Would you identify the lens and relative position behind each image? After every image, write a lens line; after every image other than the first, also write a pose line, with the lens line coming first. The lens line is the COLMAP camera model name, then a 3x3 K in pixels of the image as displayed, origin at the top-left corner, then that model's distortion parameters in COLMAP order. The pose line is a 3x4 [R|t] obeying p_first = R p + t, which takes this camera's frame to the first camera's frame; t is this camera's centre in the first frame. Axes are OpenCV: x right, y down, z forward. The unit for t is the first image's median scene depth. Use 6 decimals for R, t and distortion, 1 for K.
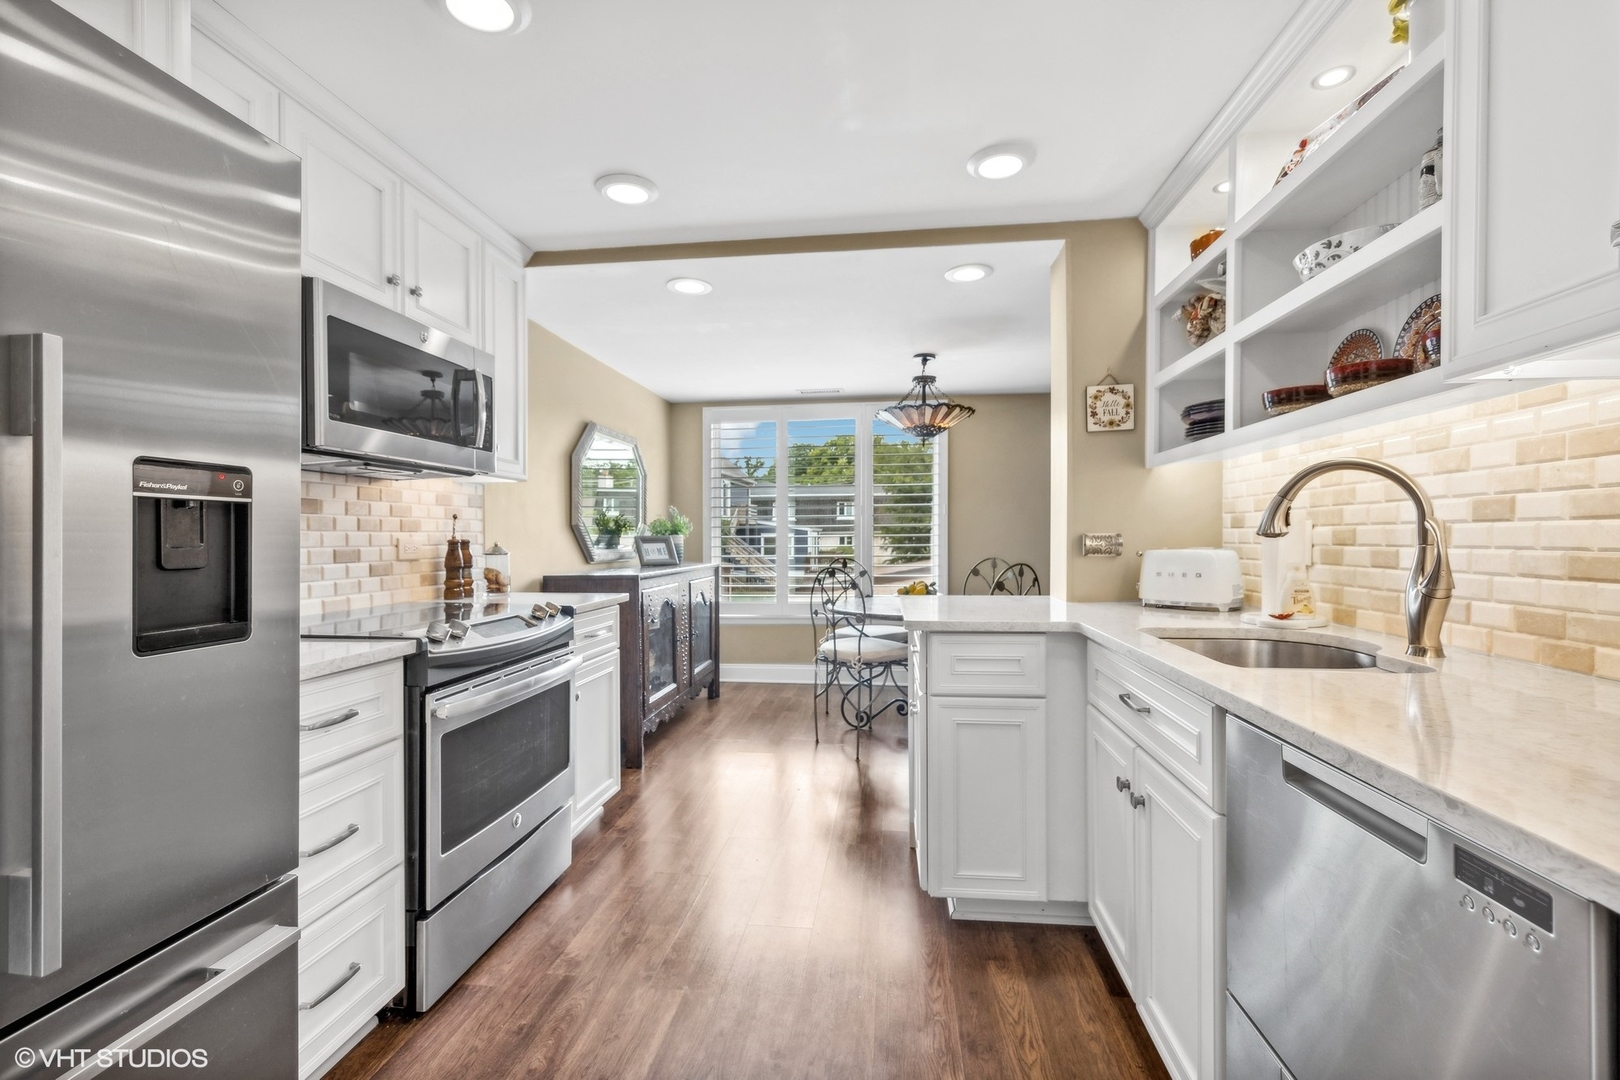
lens RADIAL K [[713.1, 0, 811.2], [0, 713.1, 566.0], [0, 0, 1]] dist [0.015998, 0.000047]
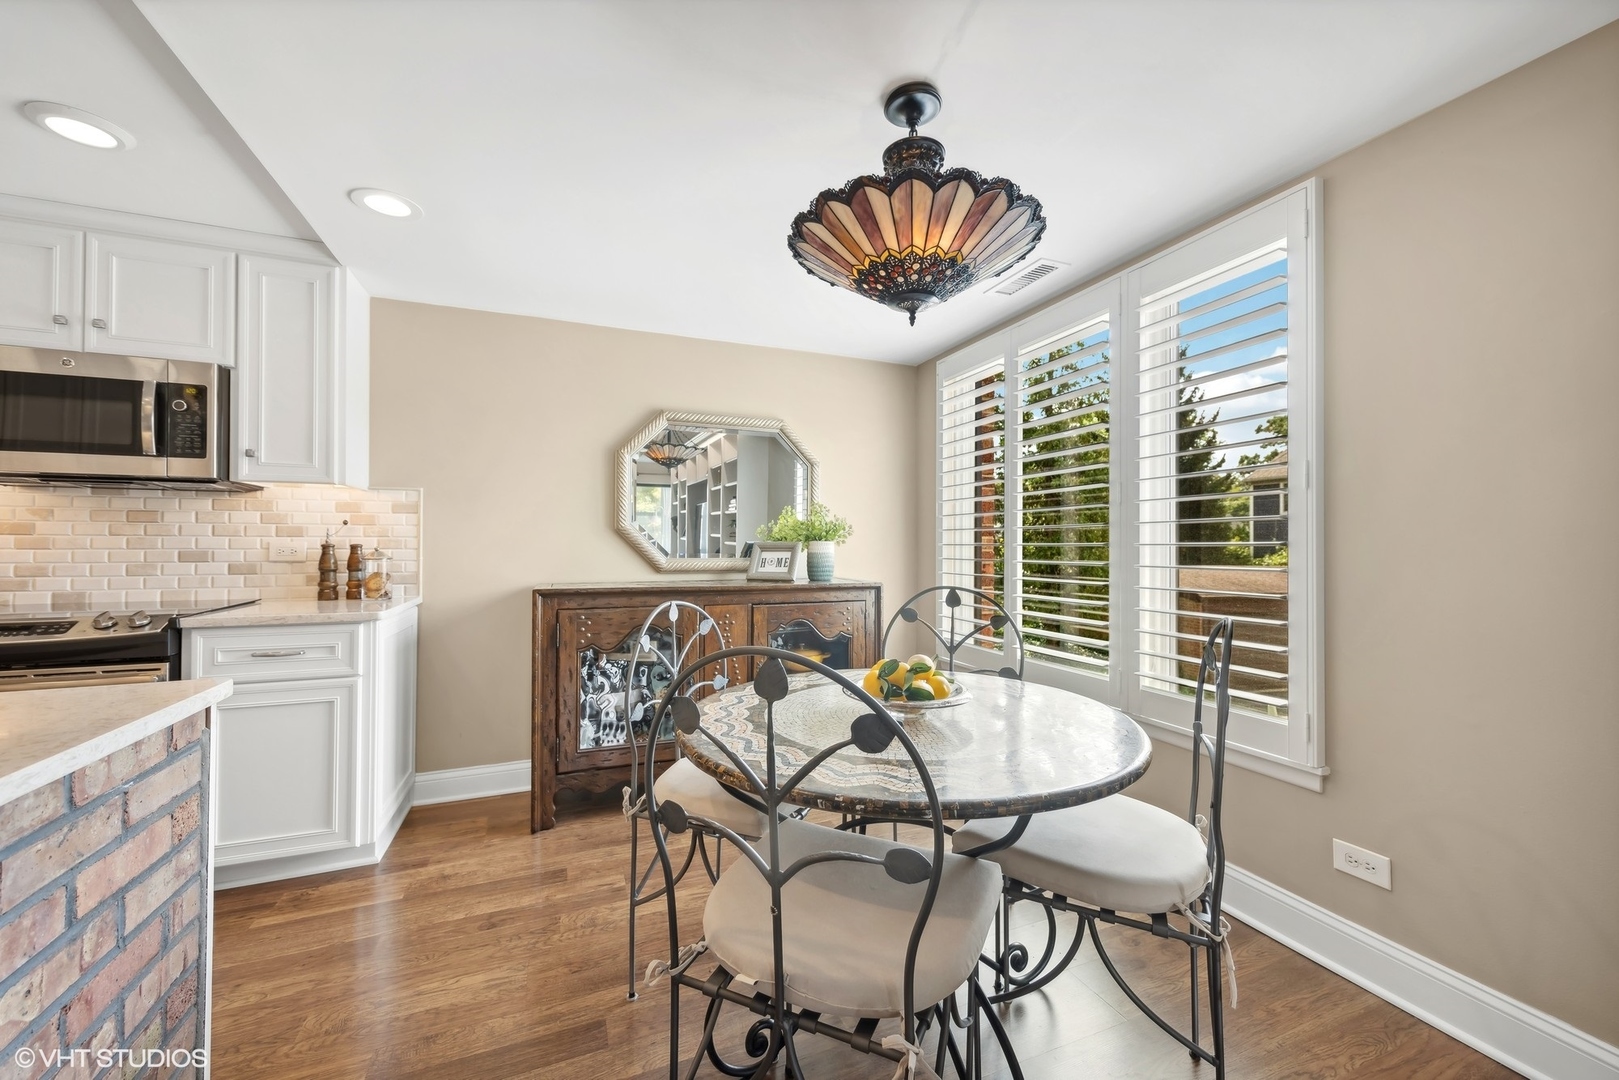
lens RADIAL K [[627.7, 0, 809.5], [0, 627.7, 540.0], [0, 0, 1]] dist [0.011261, -0.000002]
pose [[0.475457, -0.000942, -0.879739, 2.530625], [-0.041568, 0.998858, -0.023535, -0.192734], [0.878757, 0.047759, 0.474875, 4.588784]]
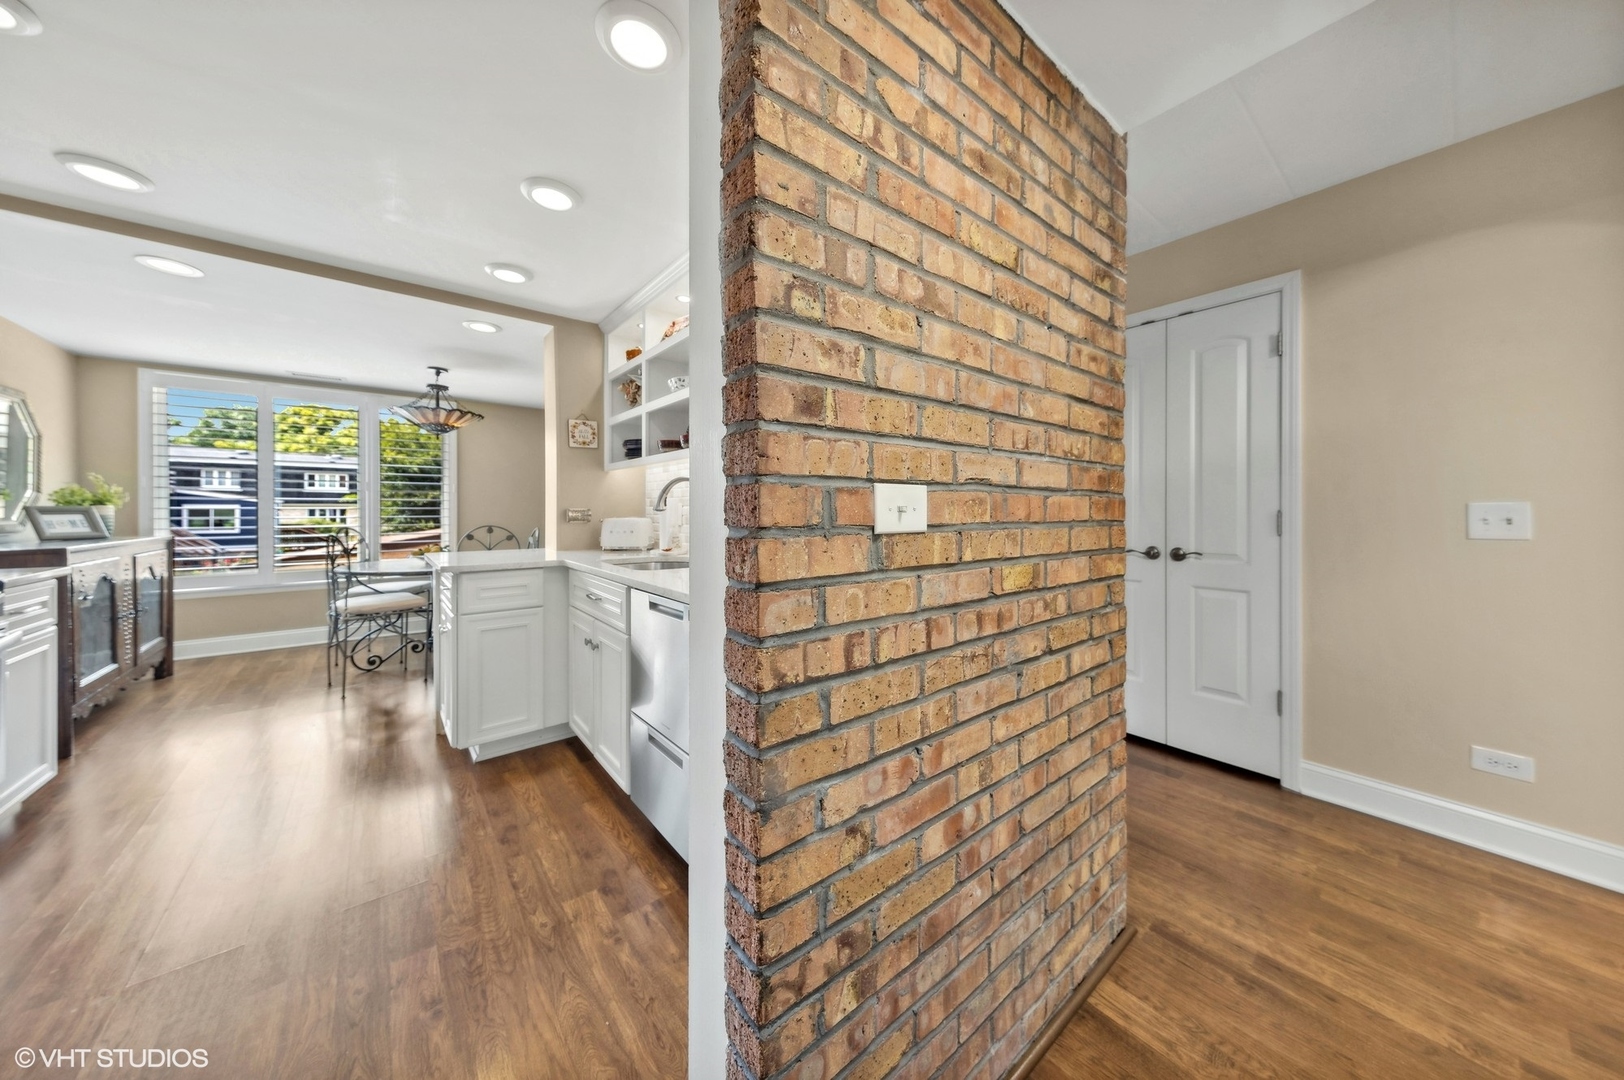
lens RADIAL K [[531.3, 0, 816.2], [0, 531.3, 504.9], [0, 0, 1]] dist [0.010195, -0.000104]
pose [[0.696423, 0.015267, 0.717470, -0.068306], [0.022614, 0.998810, -0.043204, 0.008121], [-0.717276, 0.046314, 0.695249, -0.182749]]
